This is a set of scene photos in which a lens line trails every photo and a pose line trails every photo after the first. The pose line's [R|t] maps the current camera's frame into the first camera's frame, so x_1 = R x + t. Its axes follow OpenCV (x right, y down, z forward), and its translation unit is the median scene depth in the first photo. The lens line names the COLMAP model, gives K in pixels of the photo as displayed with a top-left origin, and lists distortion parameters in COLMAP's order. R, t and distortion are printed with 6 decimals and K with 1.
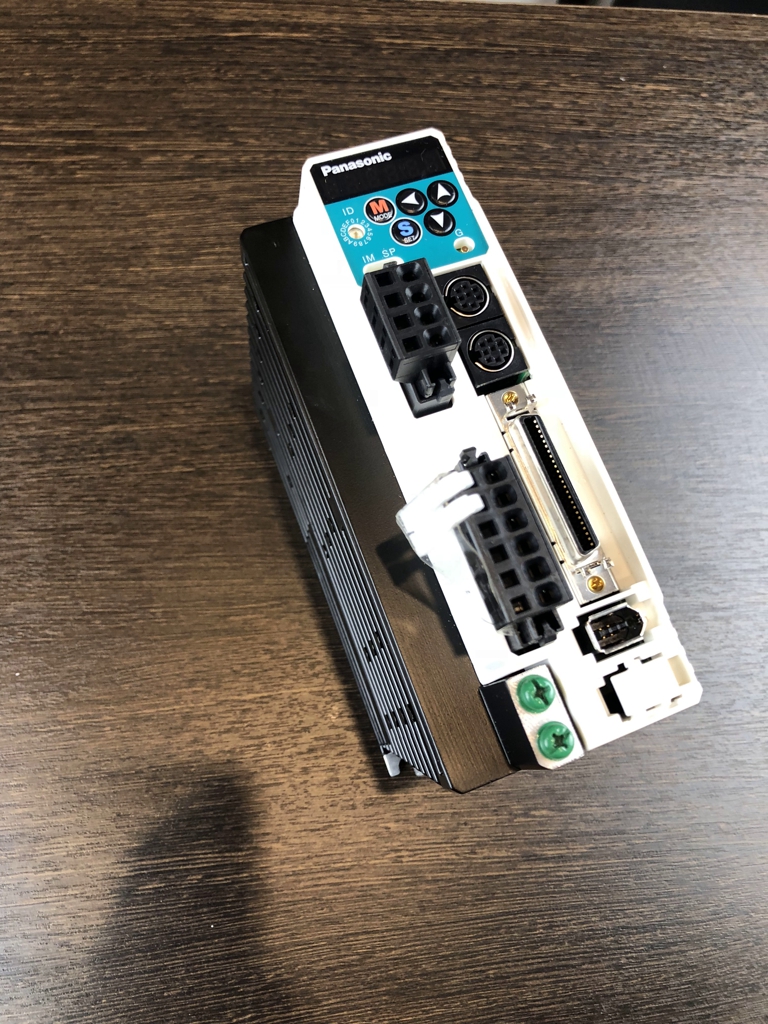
lens RADIAL K [[872.3, 0, 381.4], [0, 872.3, 515.0], [0, 0, 1]] dist [-0.009888, 0.014307]
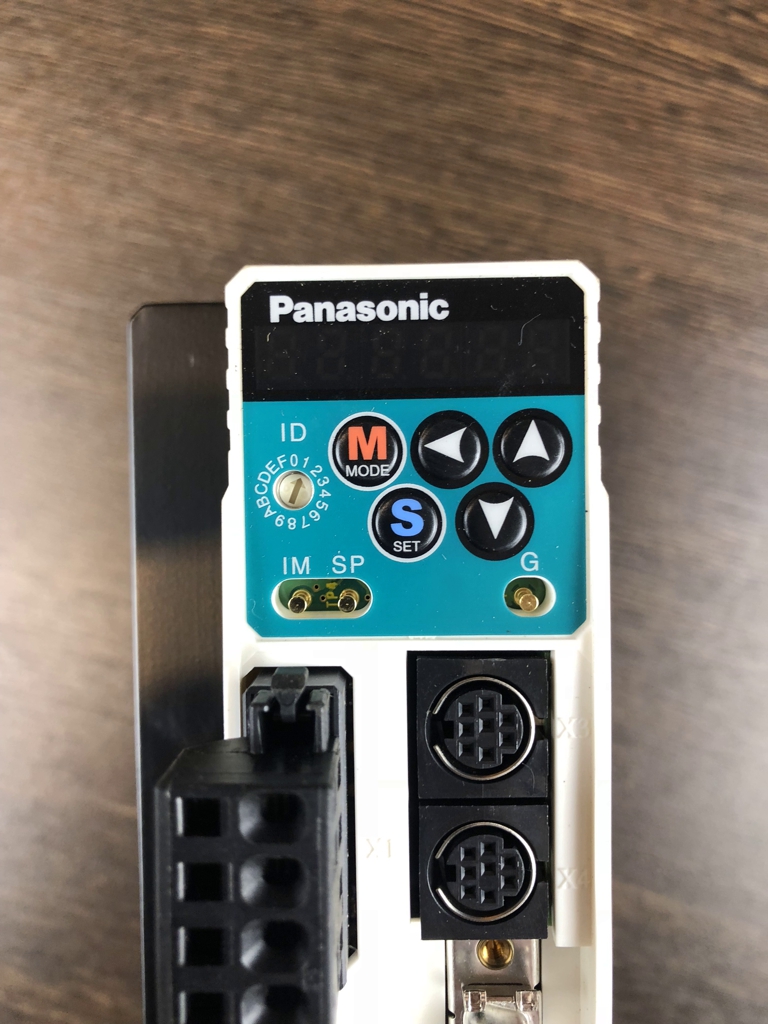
lens RADIAL K [[872.3, 0, 386.0], [0, 872.3, 504.3], [0, 0, 1]] dist [-0.009888, 0.014307]
pose [[0.930495, 0.349167, -0.110732, 0.040366], [-0.298011, 0.897375, 0.325434, -0.303898], [0.212999, -0.269815, 0.939059, 0.395135]]
